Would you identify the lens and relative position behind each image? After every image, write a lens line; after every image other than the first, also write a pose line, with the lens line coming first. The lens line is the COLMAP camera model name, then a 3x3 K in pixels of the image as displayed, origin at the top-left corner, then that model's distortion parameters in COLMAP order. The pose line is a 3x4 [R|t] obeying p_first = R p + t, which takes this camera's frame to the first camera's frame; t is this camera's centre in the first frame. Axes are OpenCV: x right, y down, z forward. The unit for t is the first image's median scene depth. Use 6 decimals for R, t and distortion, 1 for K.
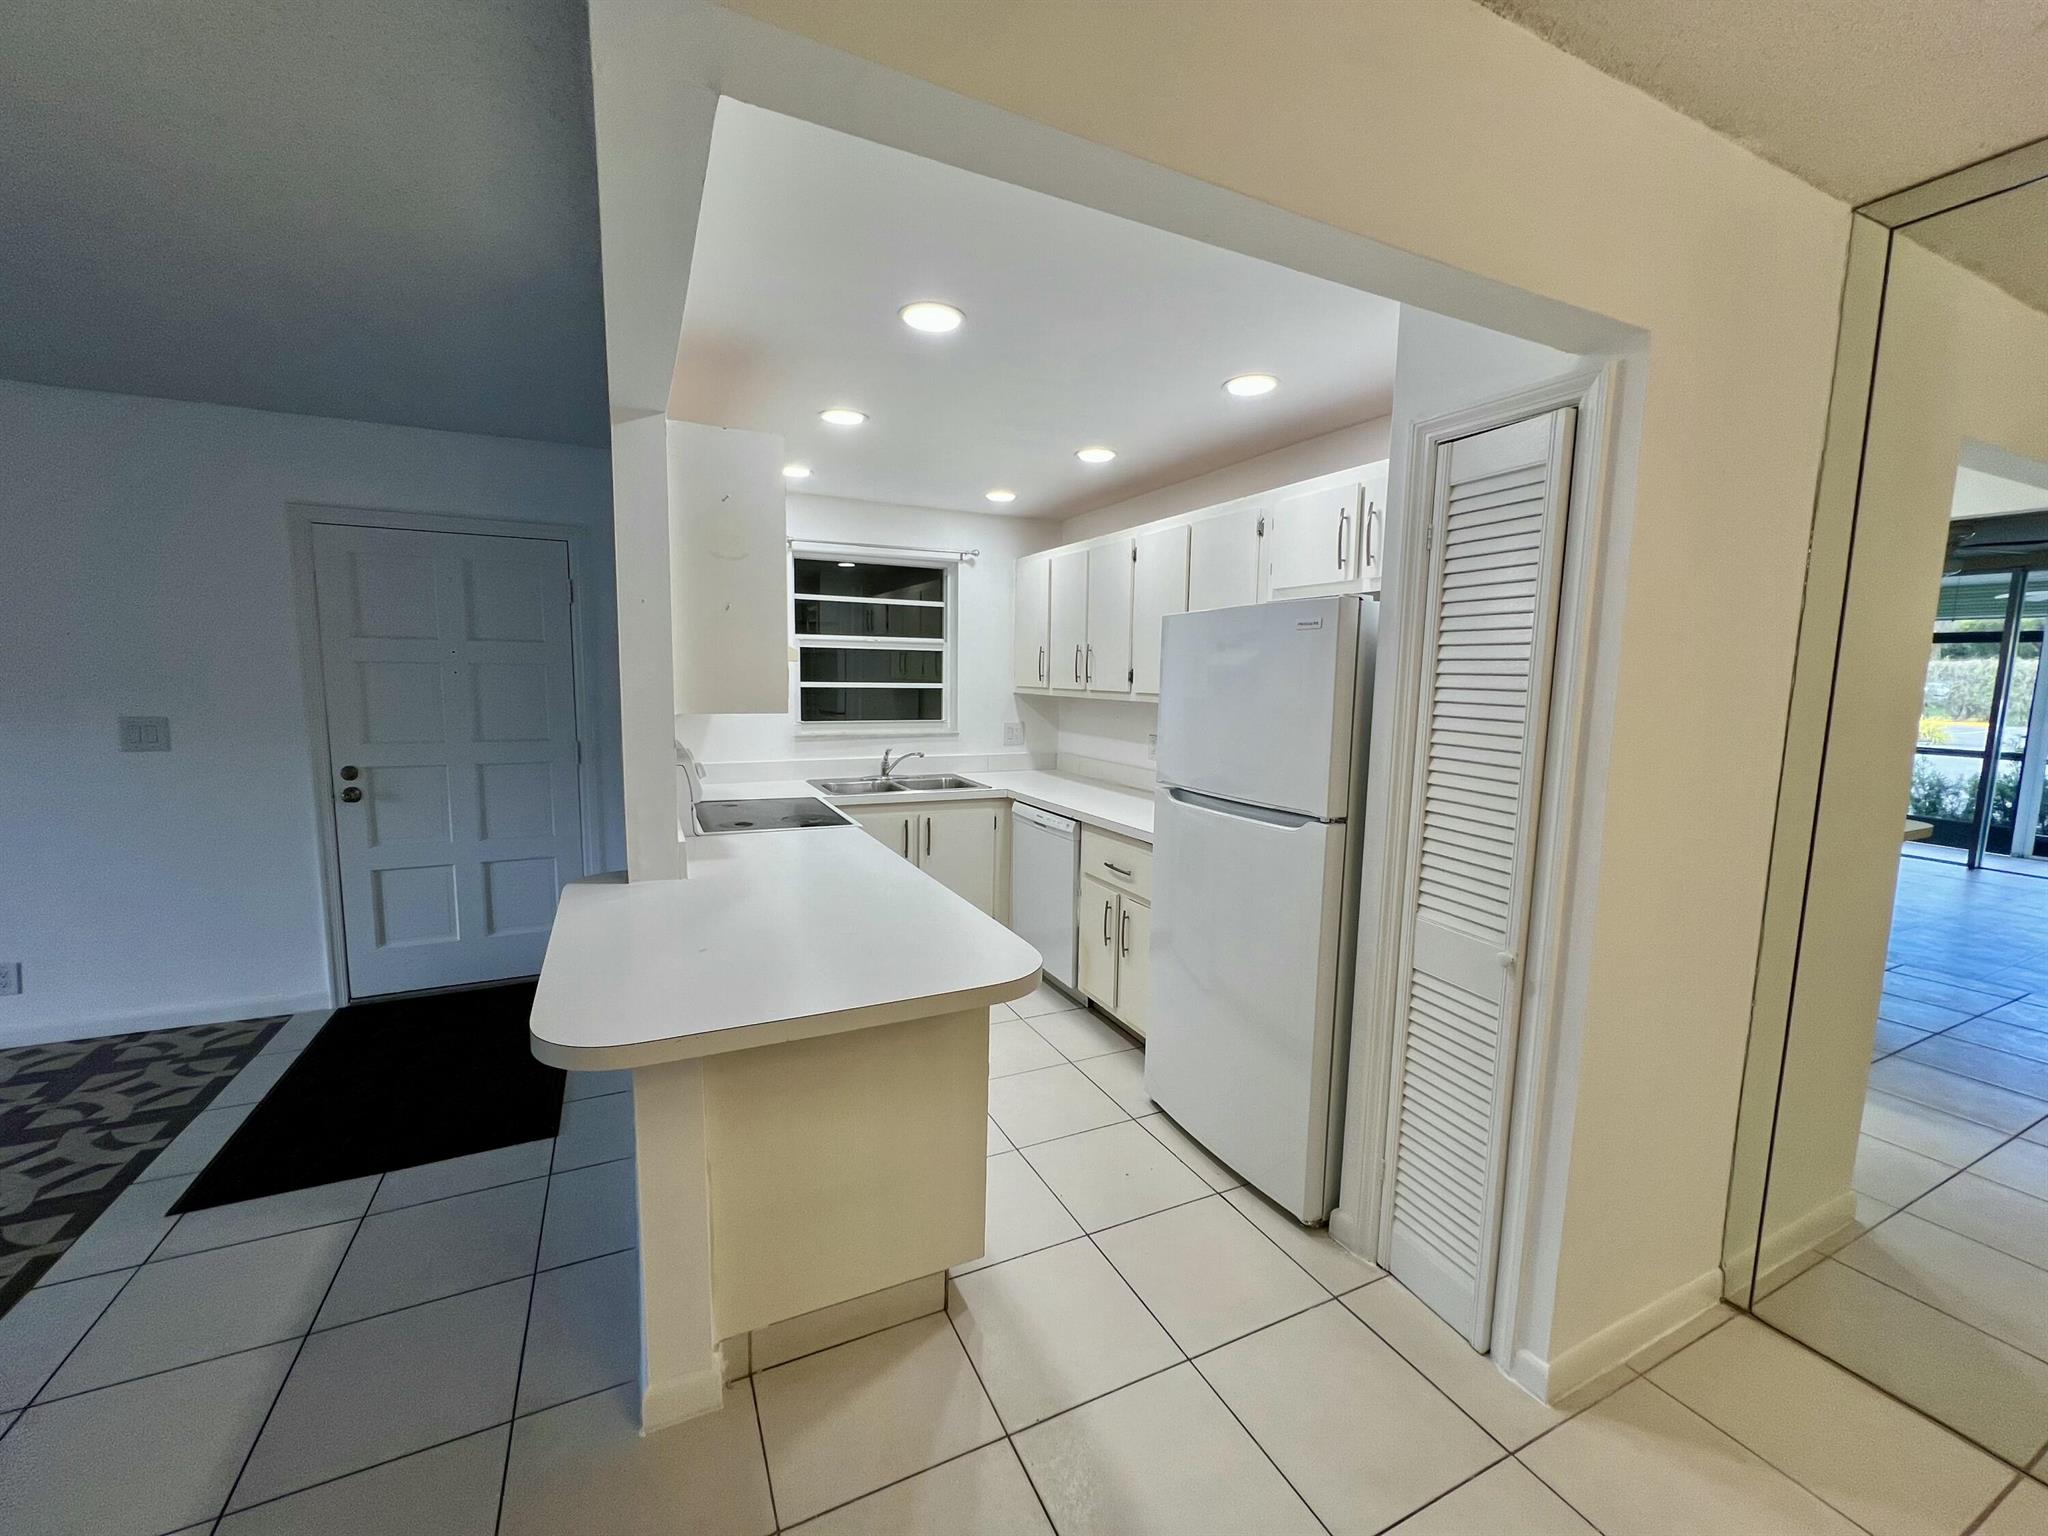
lens RADIAL K [[824.0, 0, 1019.4], [0, 824.0, 768.2], [0, 0, 1]] dist [0.002090, -0.000194]
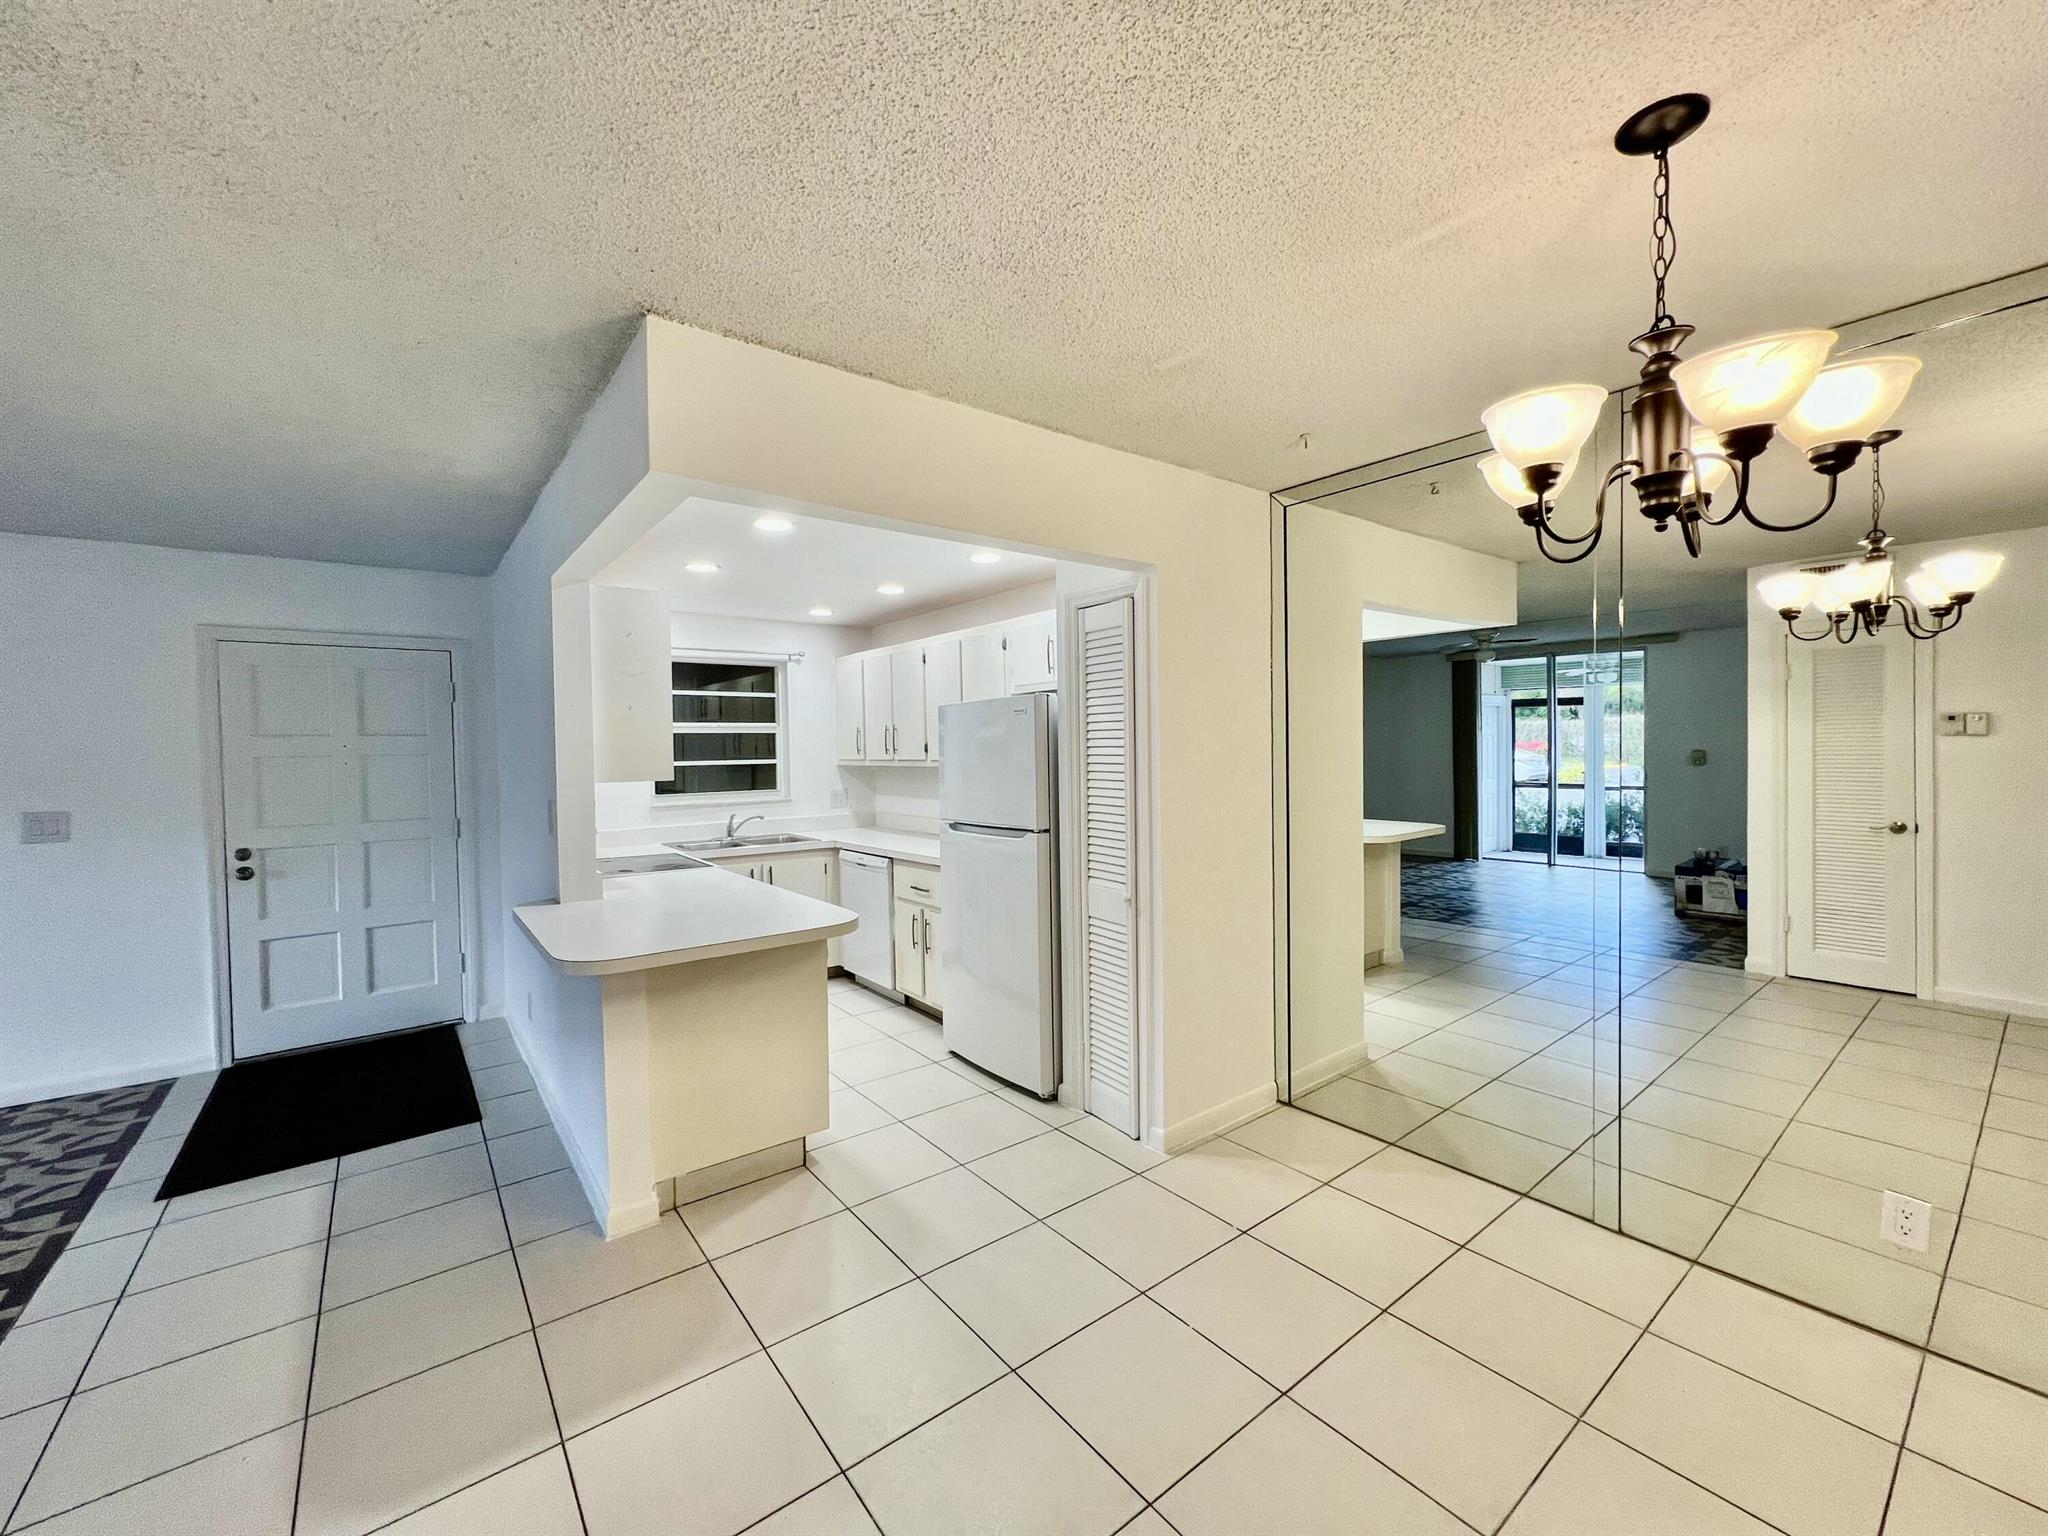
lens RADIAL K [[824.0, 0, 1020.3], [0, 824.0, 767.8], [0, 0, 1]] dist [0.002090, -0.000194]
pose [[0.977369, -0.037966, 0.208106, 0.005726], [0.056750, 0.994760, -0.085046, 0.044419], [-0.203786, 0.094931, 0.974402, -0.340600]]
